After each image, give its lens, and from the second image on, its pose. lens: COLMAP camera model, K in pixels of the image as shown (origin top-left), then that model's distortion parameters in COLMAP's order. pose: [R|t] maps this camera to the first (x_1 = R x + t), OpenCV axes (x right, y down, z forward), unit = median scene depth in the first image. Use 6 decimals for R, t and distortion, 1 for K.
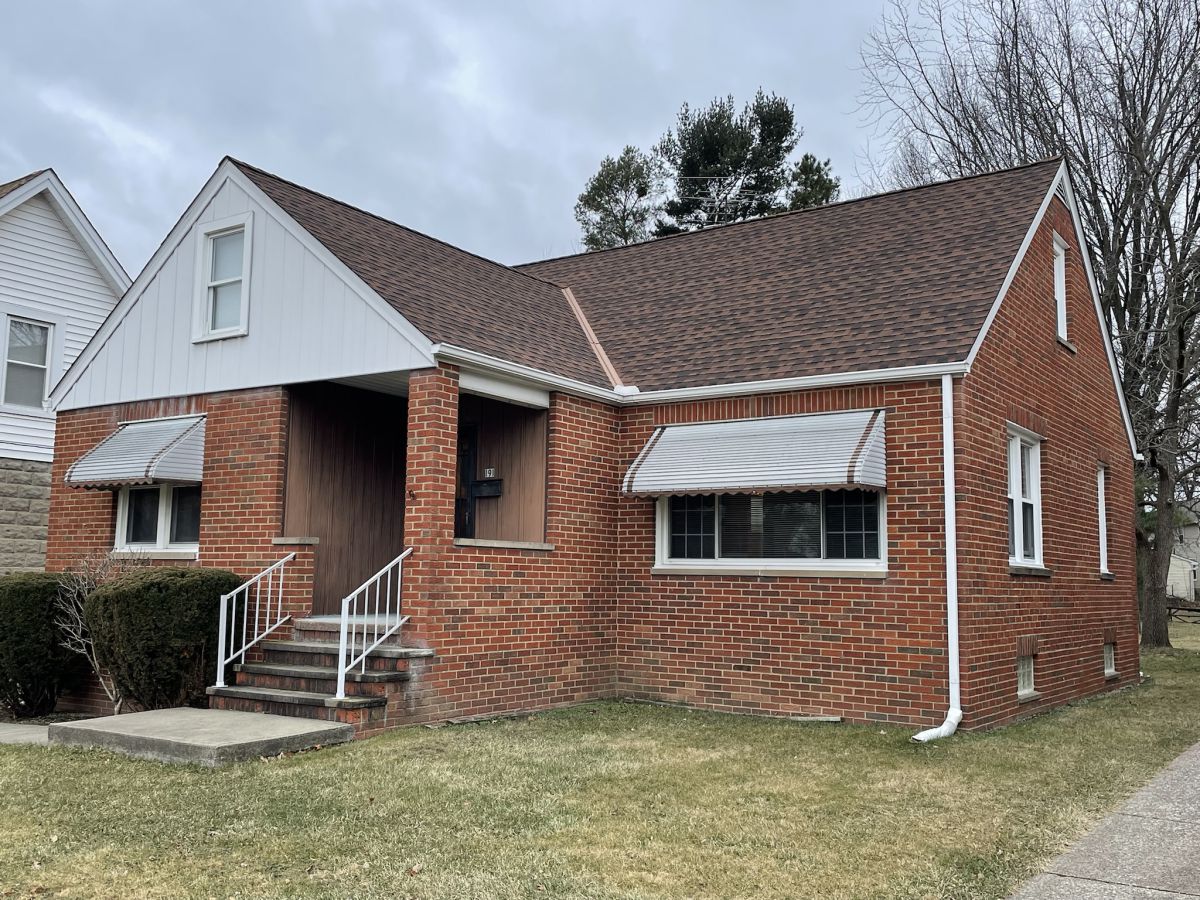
lens RADIAL K [[1109.8, 0, 600.0], [0, 1109.8, 450.0], [0, 0, 1]] dist [0.118543, -0.004580]
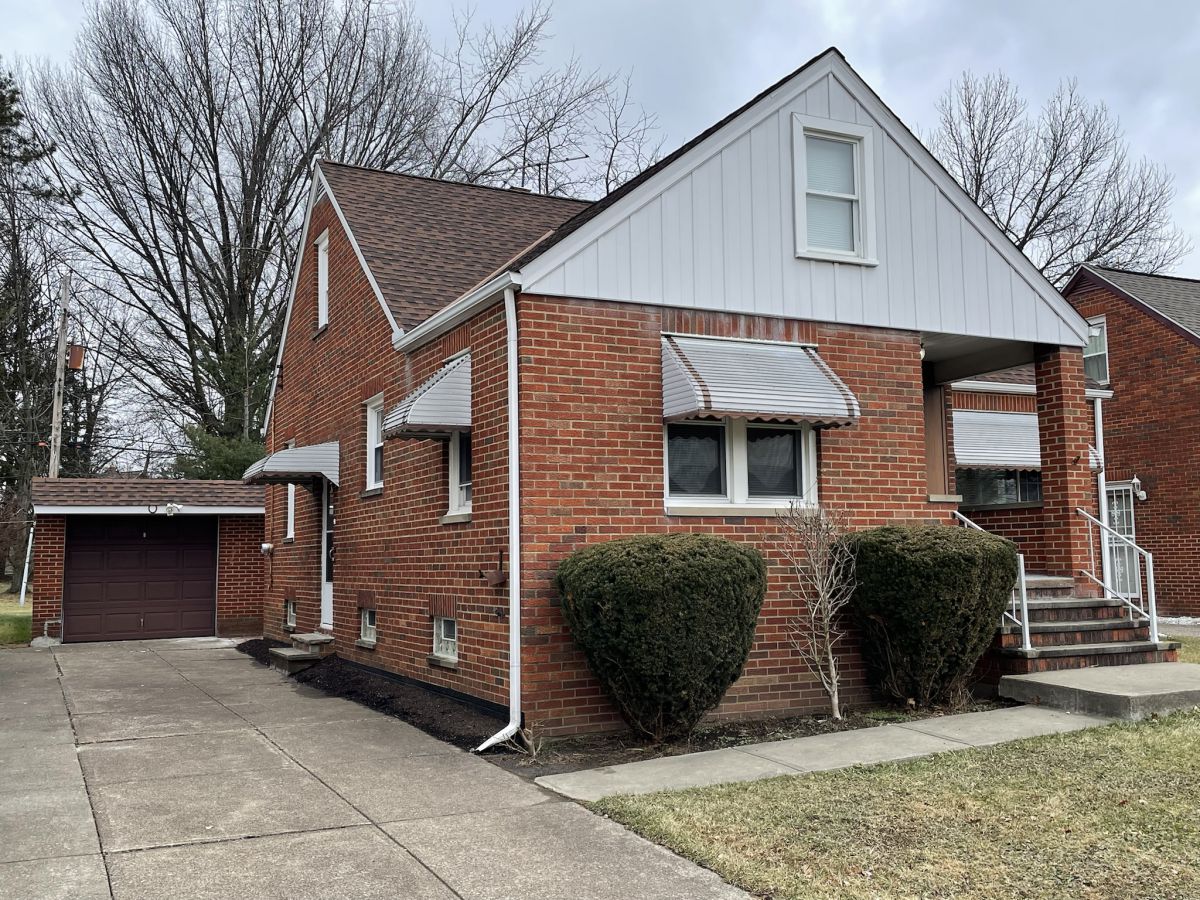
lens RADIAL K [[1109.8, 0, 600.0], [0, 1109.8, 450.0], [0, 0, 1]] dist [0.118543, -0.004580]
pose [[0.482493, 0.060613, 0.873800, -1.183579], [-0.076365, 0.996715, -0.026973, 0.082987], [-0.872564, -0.053714, 0.485537, 0.748679]]
